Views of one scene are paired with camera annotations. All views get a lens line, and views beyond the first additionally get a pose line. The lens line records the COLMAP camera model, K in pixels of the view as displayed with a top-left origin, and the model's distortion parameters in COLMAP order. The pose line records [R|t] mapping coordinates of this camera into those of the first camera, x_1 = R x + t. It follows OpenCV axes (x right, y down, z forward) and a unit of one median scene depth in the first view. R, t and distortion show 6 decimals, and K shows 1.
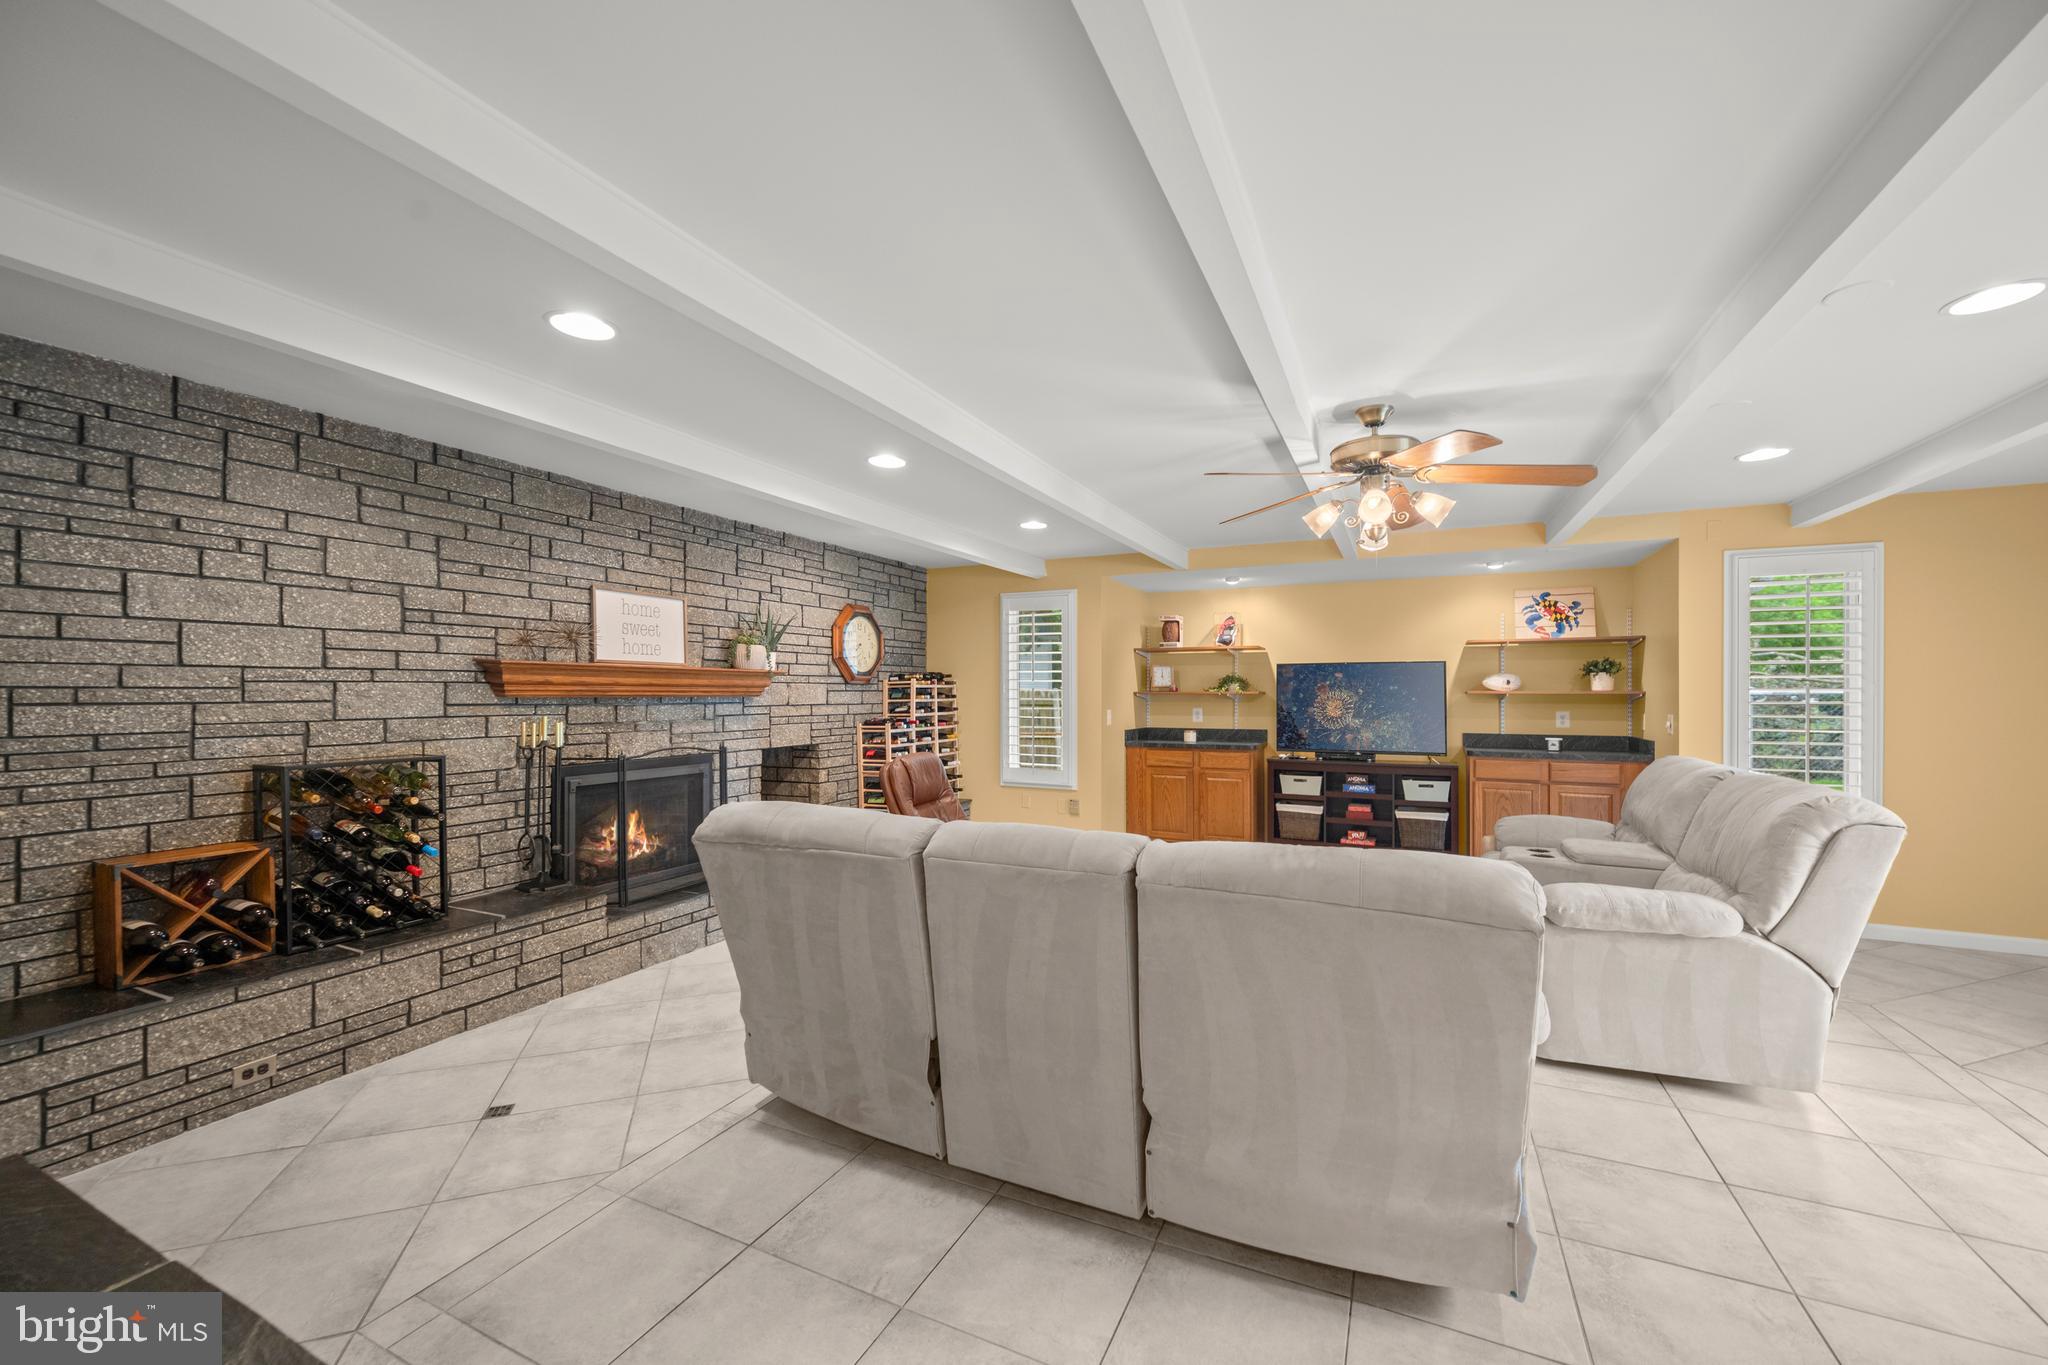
lens RADIAL K [[807.1, 0, 1017.9], [0, 807.1, 676.7], [0, 0, 1]] dist [-0.001228, -0.000113]
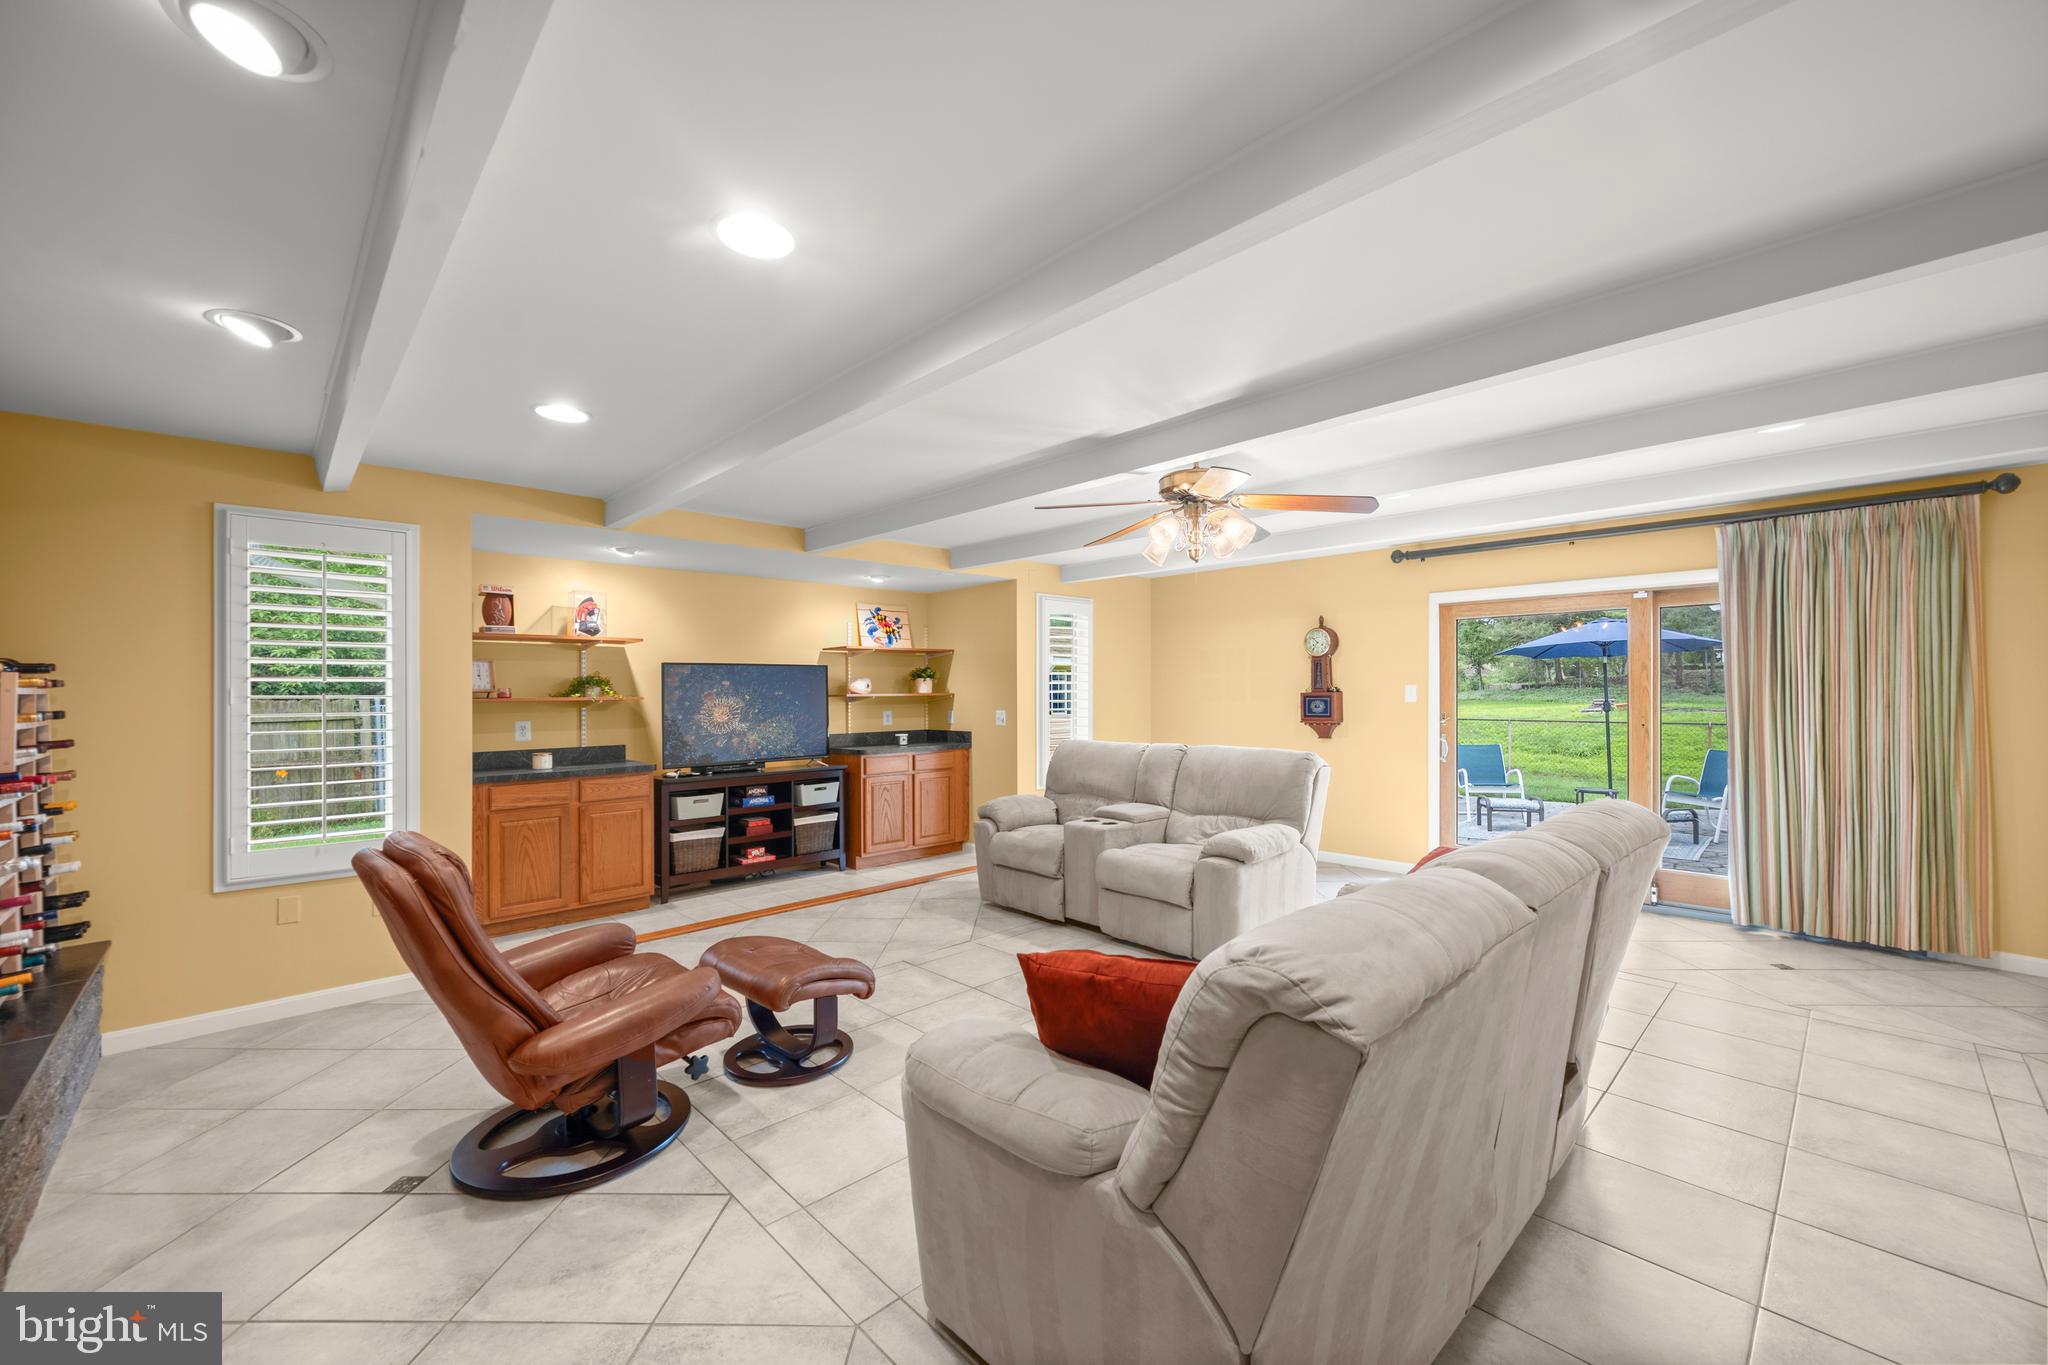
lens RADIAL K [[807.1, 0, 1031.3], [0, 807.1, 692.2], [0, 0, 1]] dist [-0.001228, -0.000113]
pose [[0.340206, -0.000222, 0.940351, -0.335310], [-0.003962, 0.999991, 0.001670, 0.011952], [-0.940343, -0.004294, 0.340202, 0.396831]]
